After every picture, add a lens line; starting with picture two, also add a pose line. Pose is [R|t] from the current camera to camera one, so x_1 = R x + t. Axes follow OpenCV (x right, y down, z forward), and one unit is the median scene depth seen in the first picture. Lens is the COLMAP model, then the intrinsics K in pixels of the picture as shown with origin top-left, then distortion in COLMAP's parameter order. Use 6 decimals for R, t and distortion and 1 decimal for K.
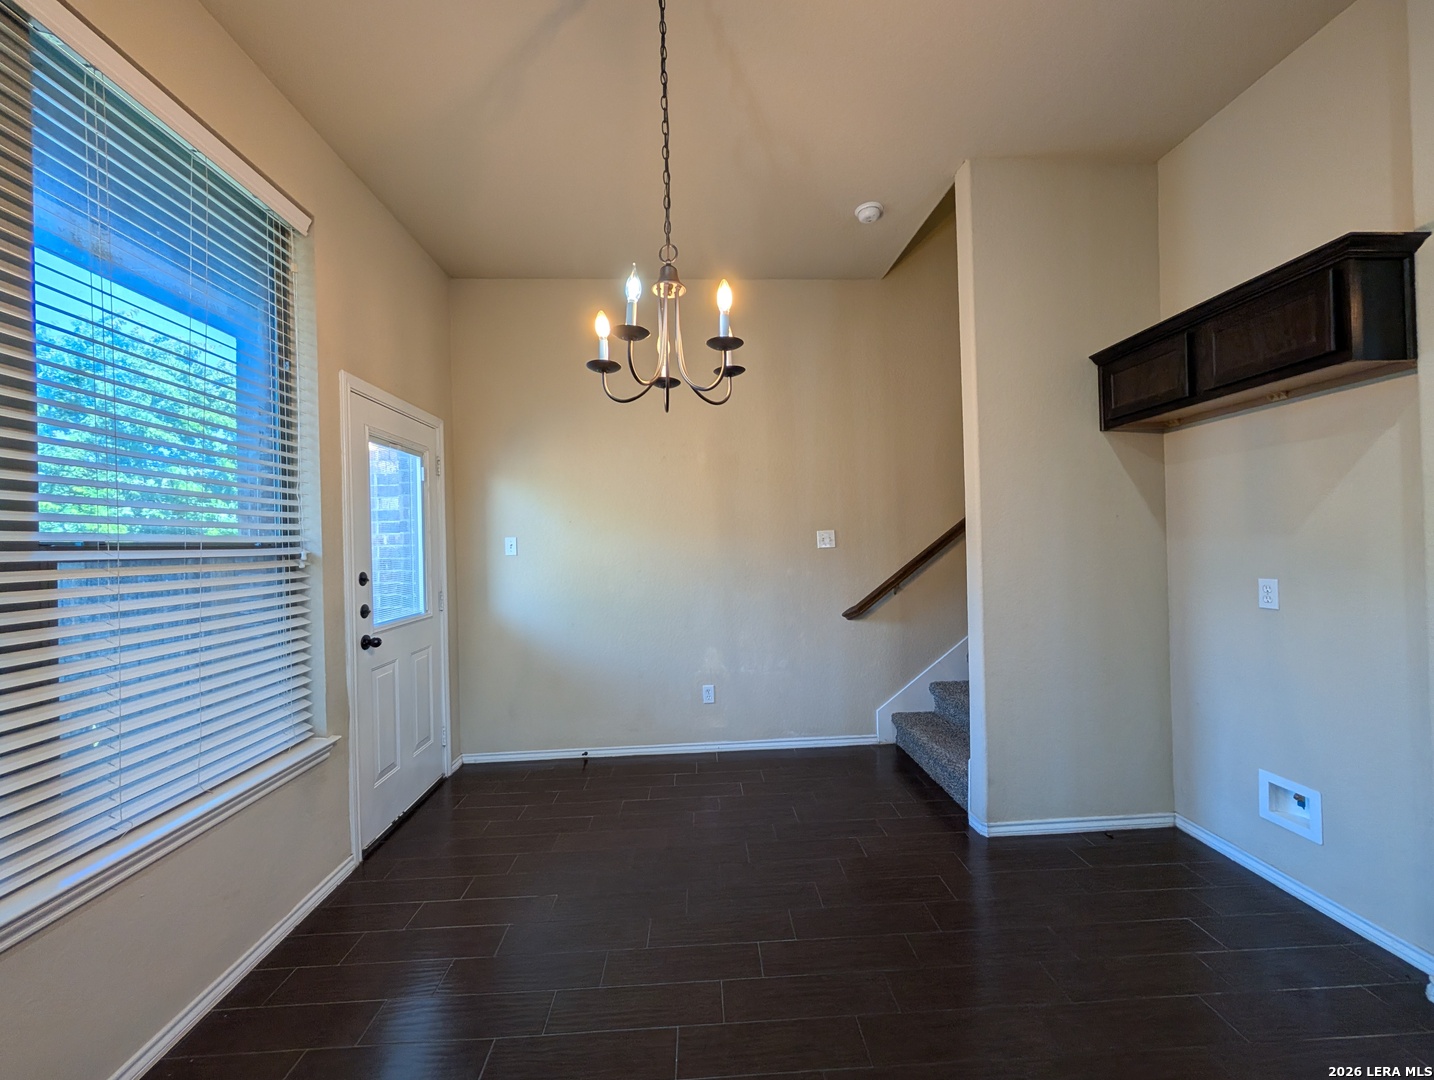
lens RADIAL K [[546.3, 0, 721.7], [0, 546.3, 540.5], [0, 0, 1]] dist [0.002117, 0.000454]
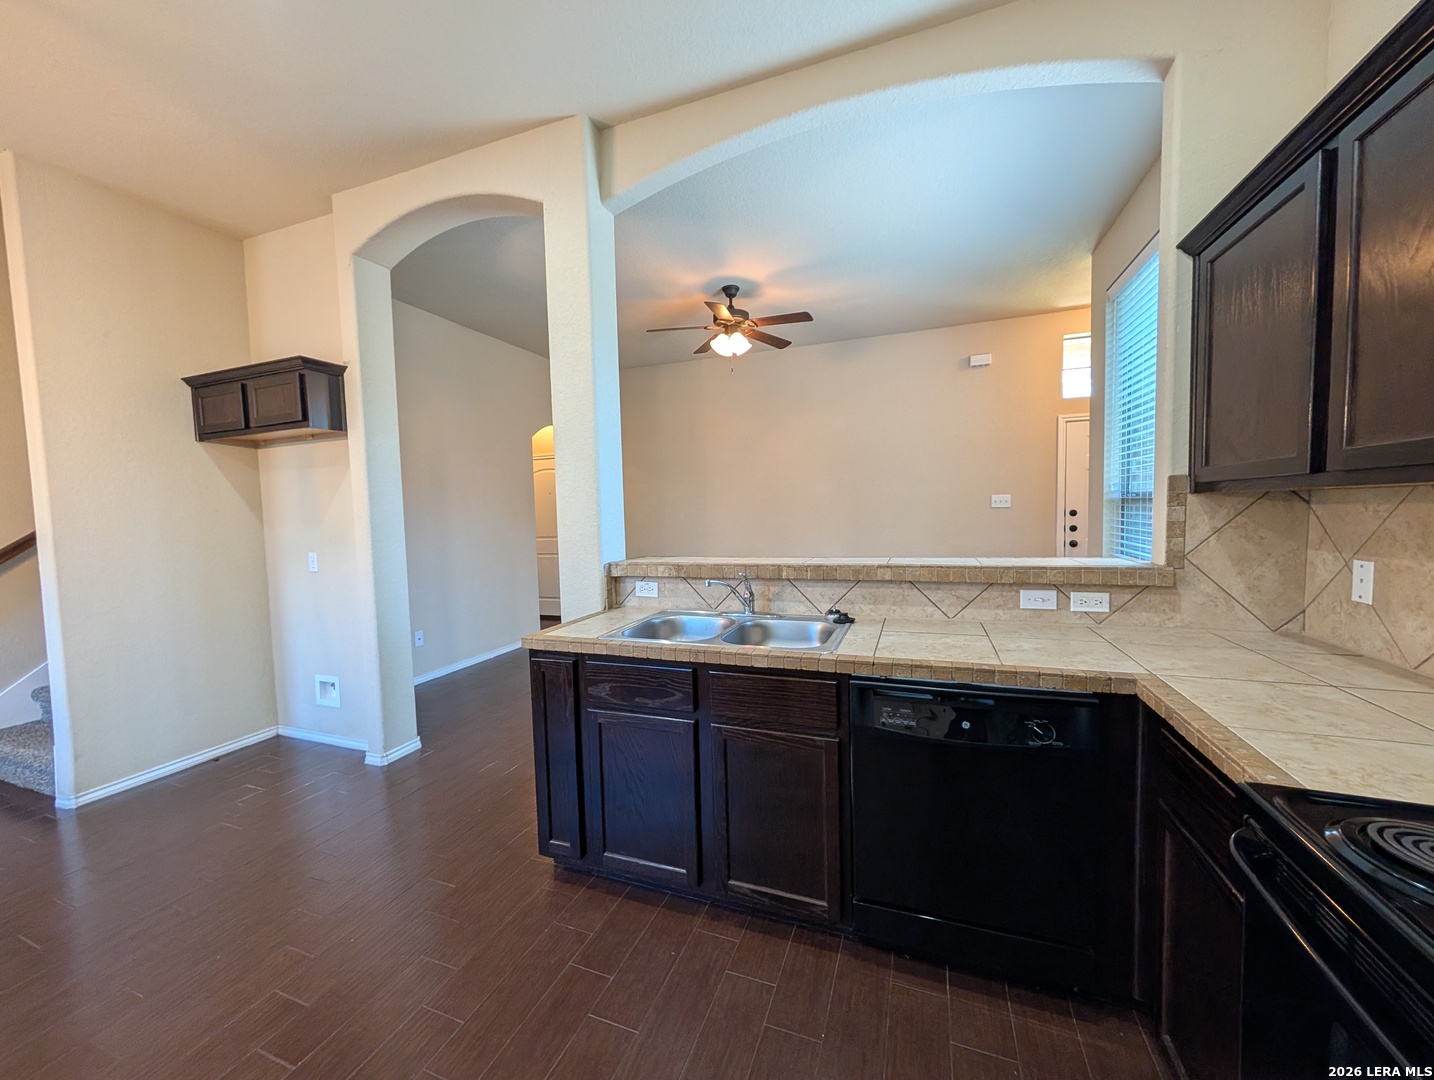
lens RADIAL K [[544.2, 0, 717.0], [0, 544.2, 540.0], [0, 0, 1]] dist [0.002344, 0.000627]
pose [[0.401072, -0.036381, 0.915324, 0.027899], [0.011343, 0.999332, 0.034750, -0.006159], [-0.915976, -0.003555, 0.401216, -0.574252]]
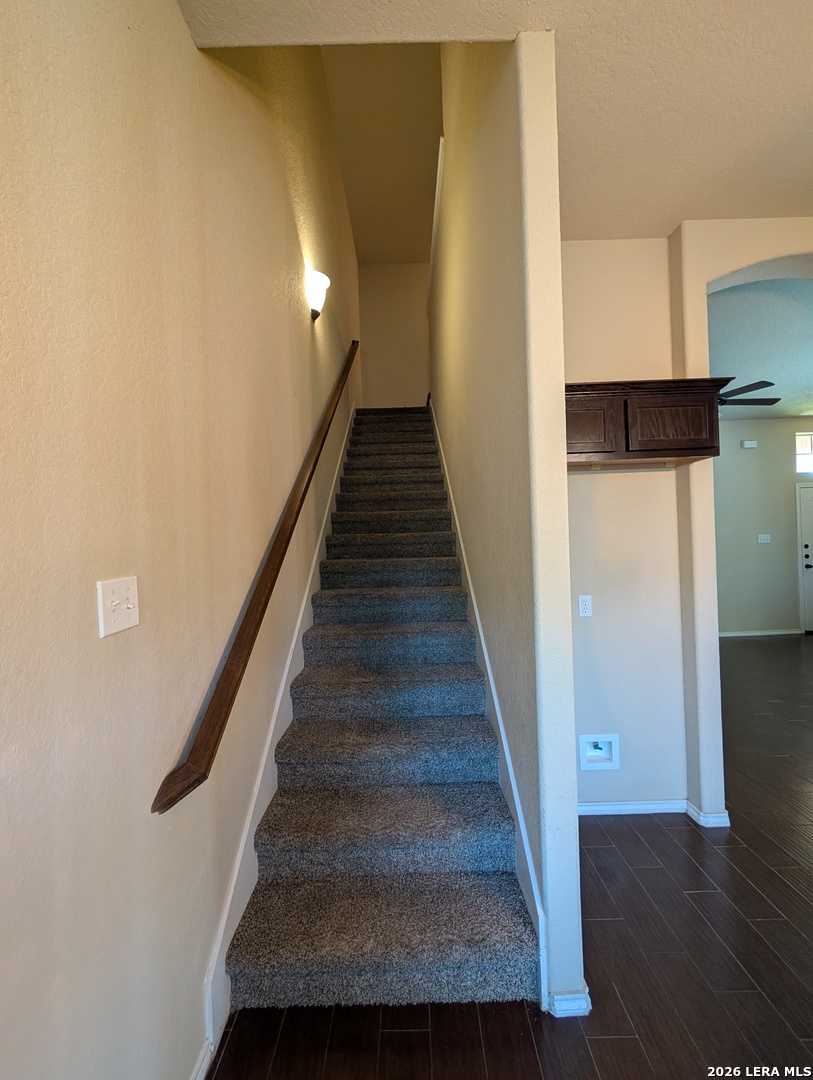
lens RADIAL K [[411.4, 0, 406.5], [0, 411.4, 540.0], [0, 0, 1]] dist [0.002117, 0.000454]
pose [[0.052281, 0.029052, 0.998210, -0.064417], [0.024400, 0.999241, -0.030360, -0.041078], [-0.998334, 0.025944, 0.051533, 1.160666]]
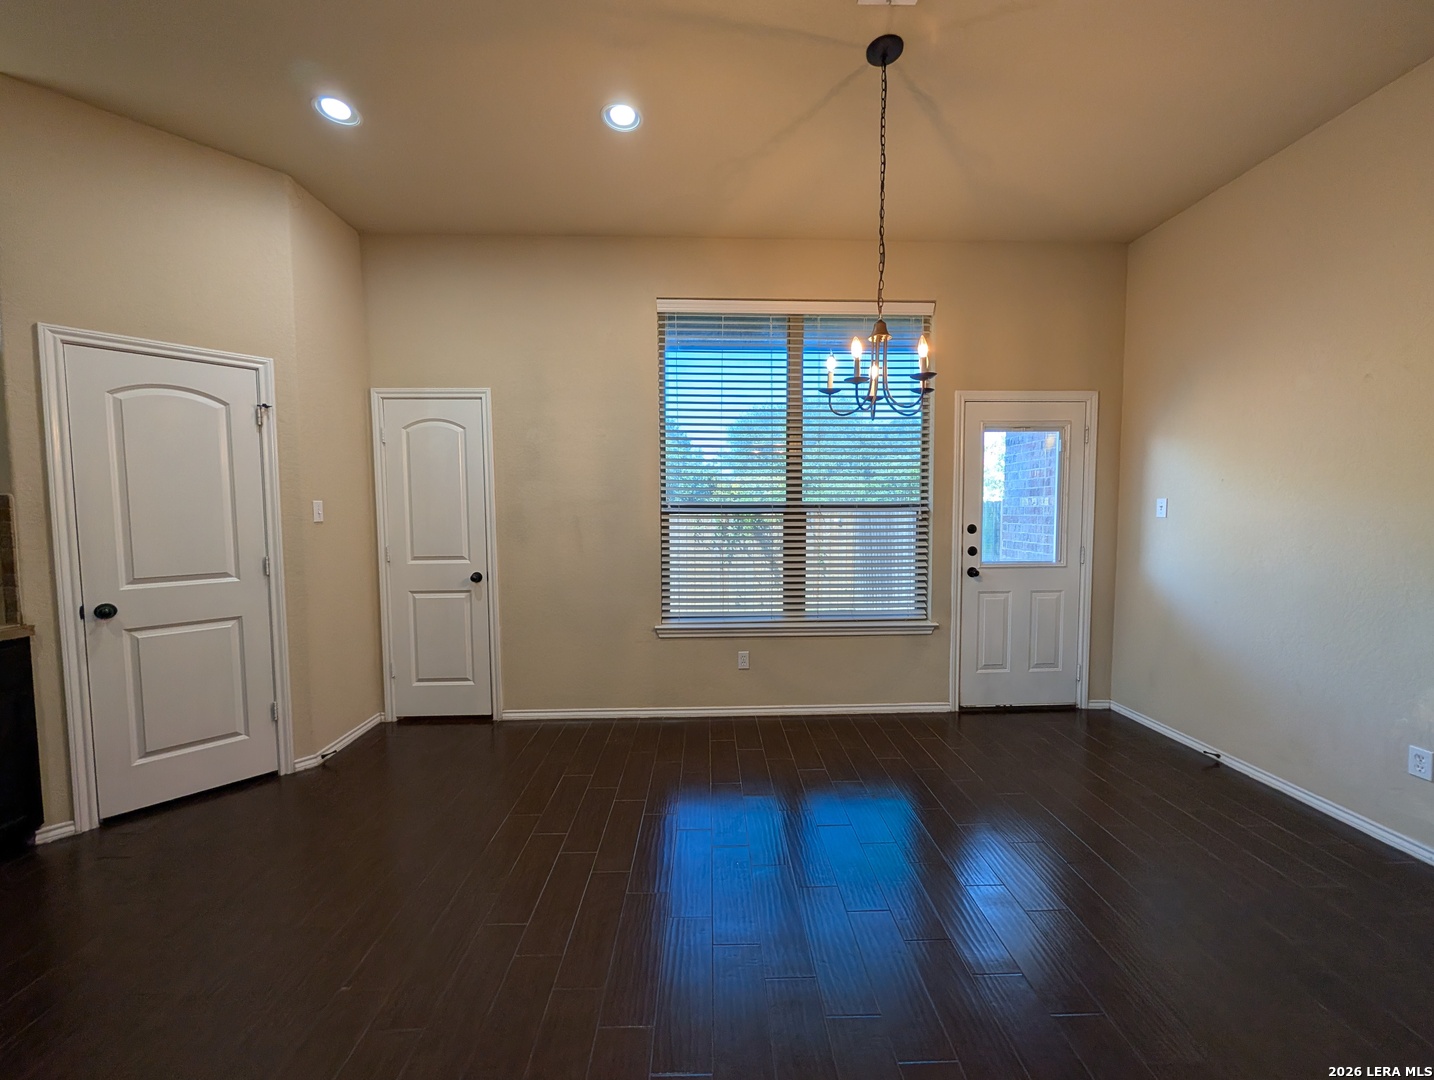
lens RADIAL K [[546.1, 0, 721.5], [0, 546.1, 541.0], [0, 0, 1]] dist [0.000285, 0.000130]
pose [[-0.019729, 0.084967, -0.996188, 0.804518], [0.010065, 0.996349, 0.084782, -0.027865], [0.999755, -0.008354, -0.020512, 0.352307]]
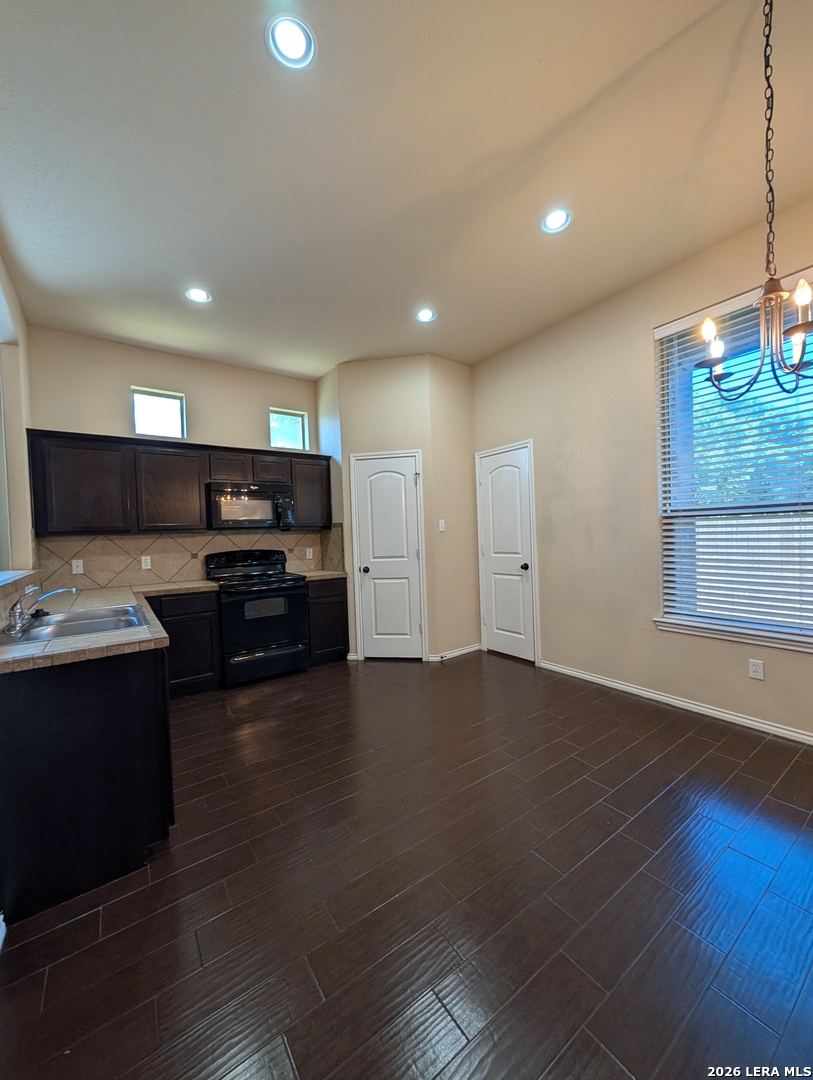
lens RADIAL K [[412.8, 0, 404.3], [0, 412.8, 541.7], [0, 0, 1]] dist [0.018588, 0.000125]
pose [[-0.842175, 0.065668, -0.535190, 0.665568], [0.060195, 0.997802, 0.027709, 0.010370], [0.535833, -0.008880, -0.844277, 0.790068]]
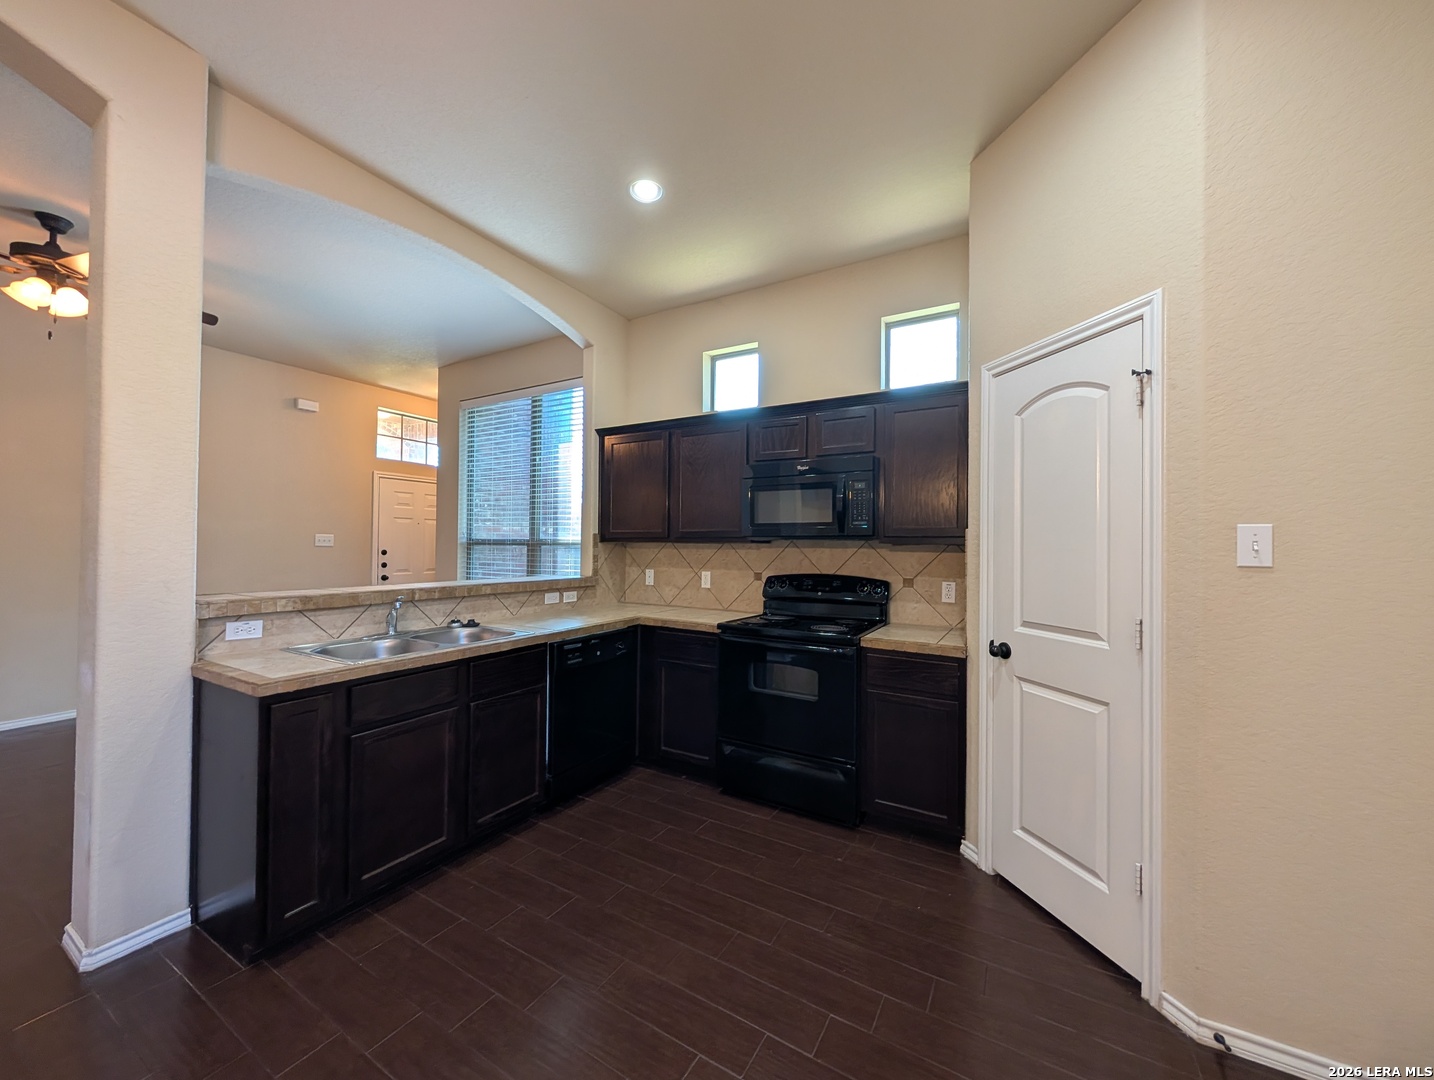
lens RADIAL K [[546.3, 0, 721.7], [0, 546.3, 540.5], [0, 0, 1]] dist [0.002117, 0.000454]
pose [[-0.839280, 0.021919, 0.543258, -0.207203], [0.007398, 0.999555, -0.028901, 0.007245], [-0.543649, -0.020238, -0.839068, 0.257349]]
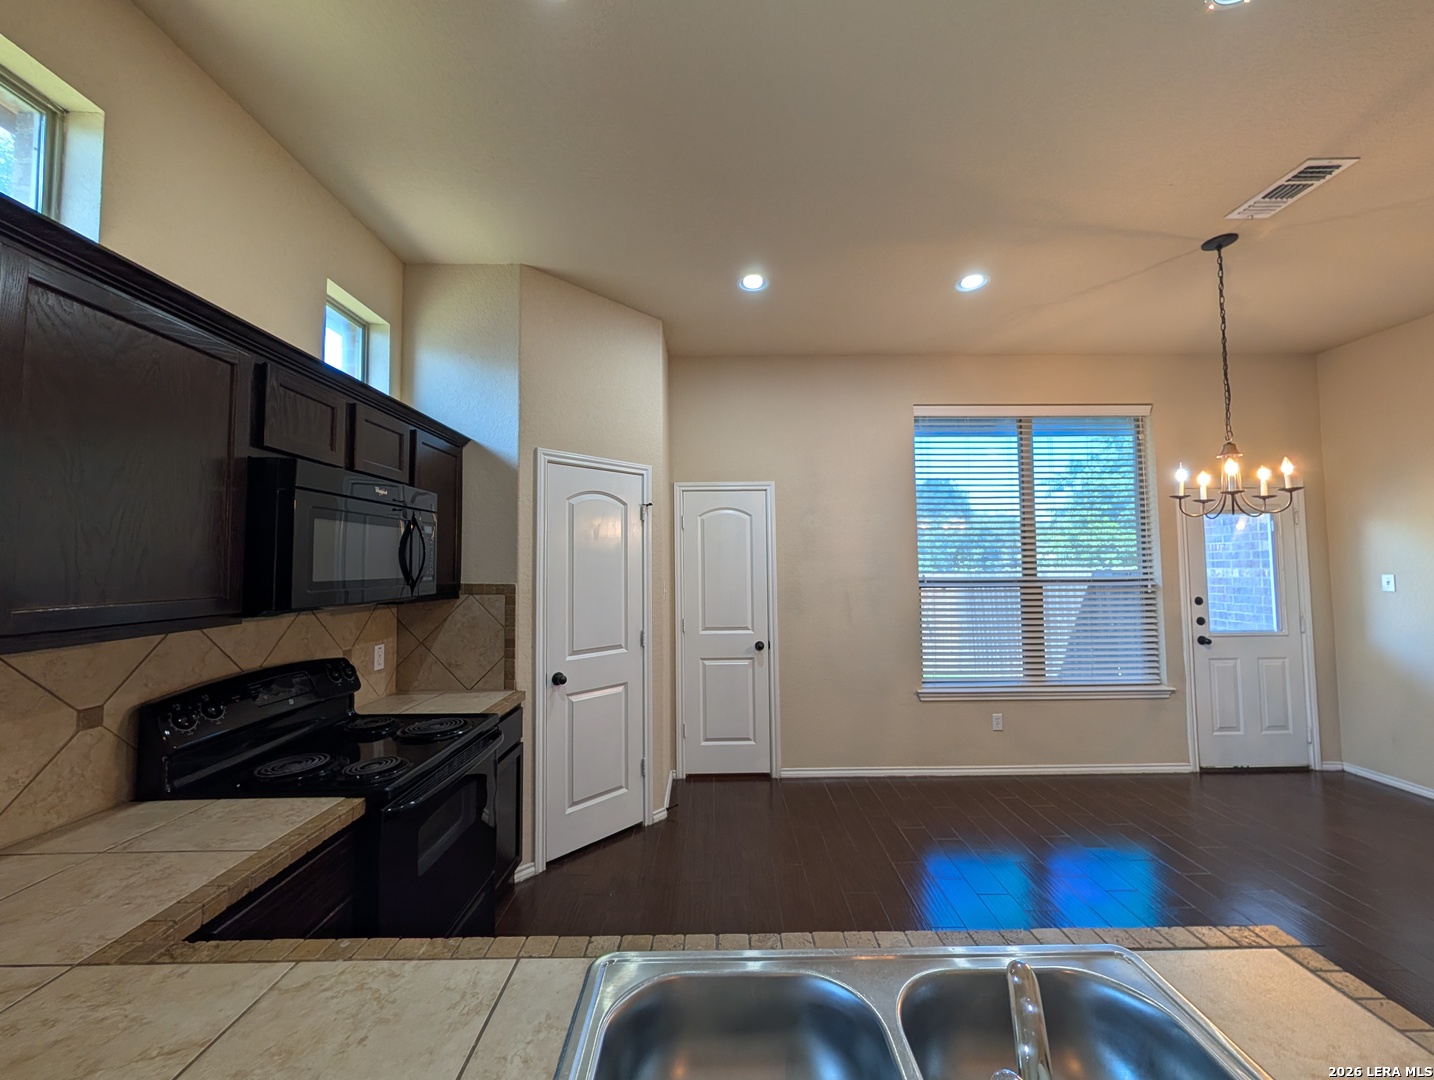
lens RADIAL K [[546.3, 0, 721.7], [0, 546.3, 540.5], [0, 0, 1]] dist [0.002117, 0.000454]
pose [[-0.042425, -0.021312, -0.998872, 1.020012], [0.015158, 0.999644, -0.021972, -0.094440], [0.998985, -0.016073, -0.042087, -0.343408]]
